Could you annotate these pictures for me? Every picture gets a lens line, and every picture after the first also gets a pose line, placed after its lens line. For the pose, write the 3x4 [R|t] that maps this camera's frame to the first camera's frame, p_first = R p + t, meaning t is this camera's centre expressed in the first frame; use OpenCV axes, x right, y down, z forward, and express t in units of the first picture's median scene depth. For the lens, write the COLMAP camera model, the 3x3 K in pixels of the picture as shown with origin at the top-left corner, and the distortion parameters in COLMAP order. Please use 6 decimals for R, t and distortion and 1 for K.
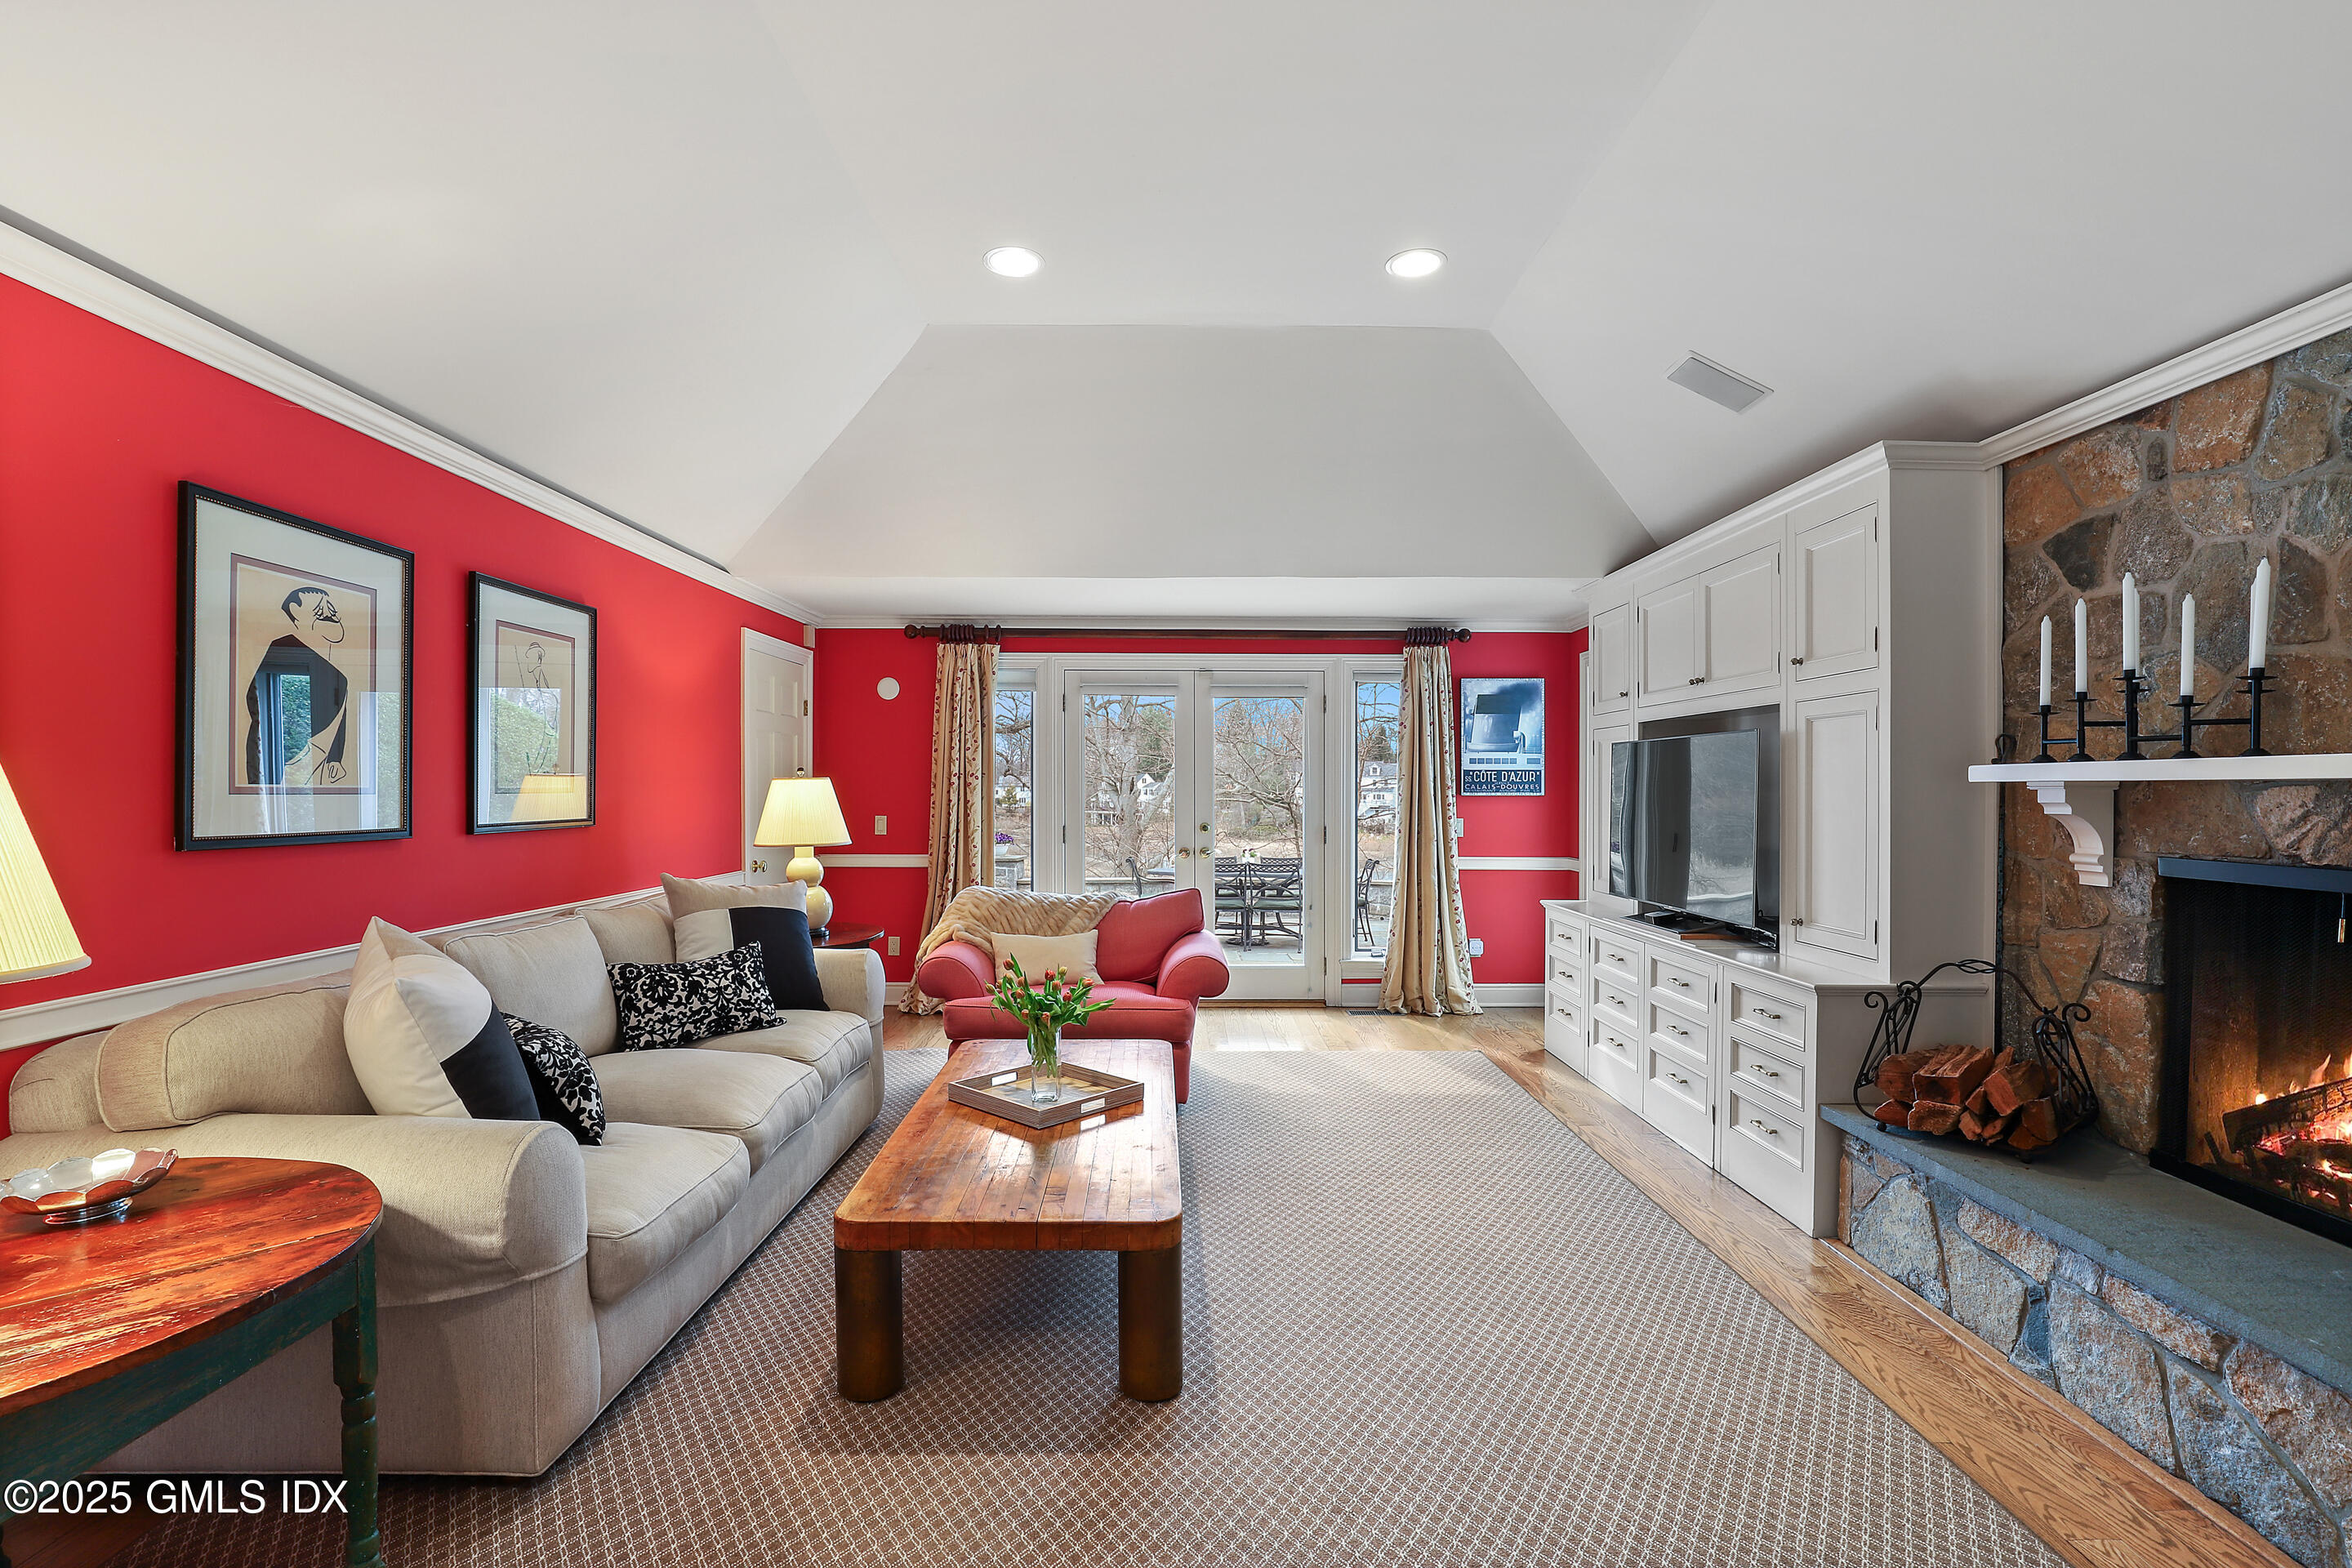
lens RADIAL K [[1083.7, 0, 1178.3], [0, 1083.7, 789.4], [0, 0, 1]] dist [-0.025739, 0.003584]
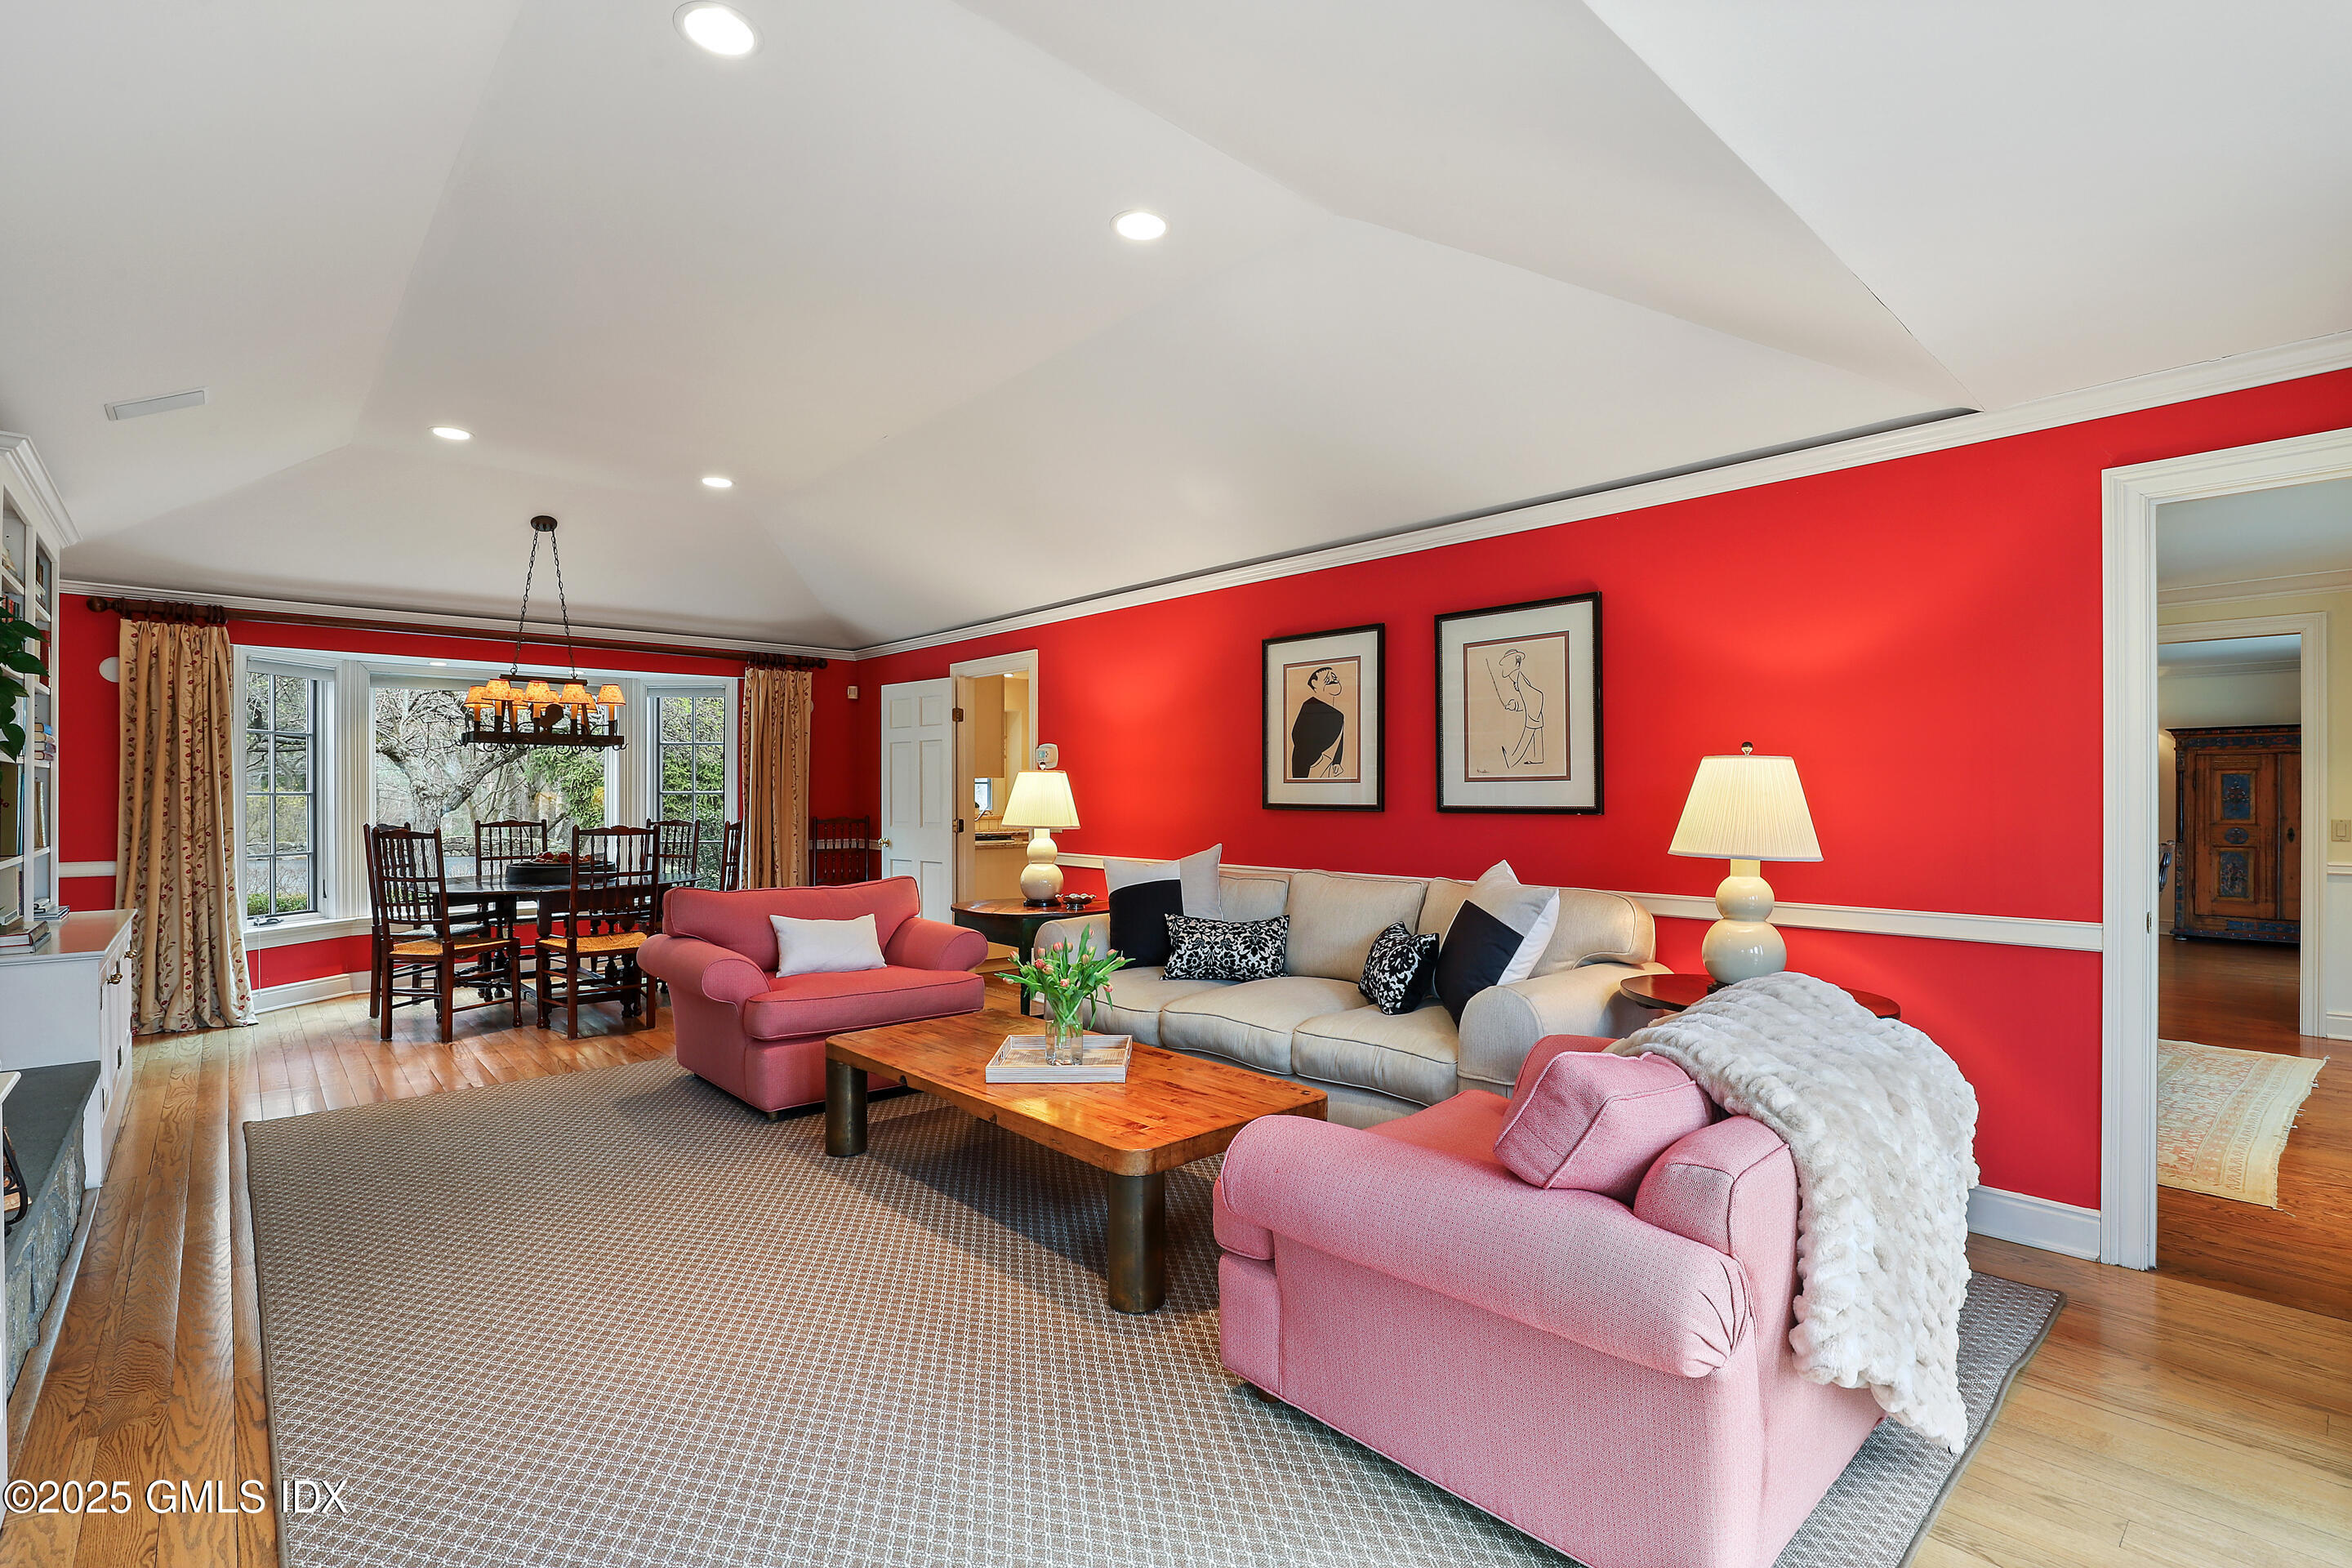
lens RADIAL K [[1083.7, 0, 1178.7], [0, 1083.7, 787.2], [0, 0, 1]] dist [-0.025739, 0.003584]
pose [[-0.746388, -0.000564, -0.665511, 0.585111], [0.002431, 0.999991, -0.003574, 0.017677], [0.665507, -0.004286, -0.746379, 2.203239]]
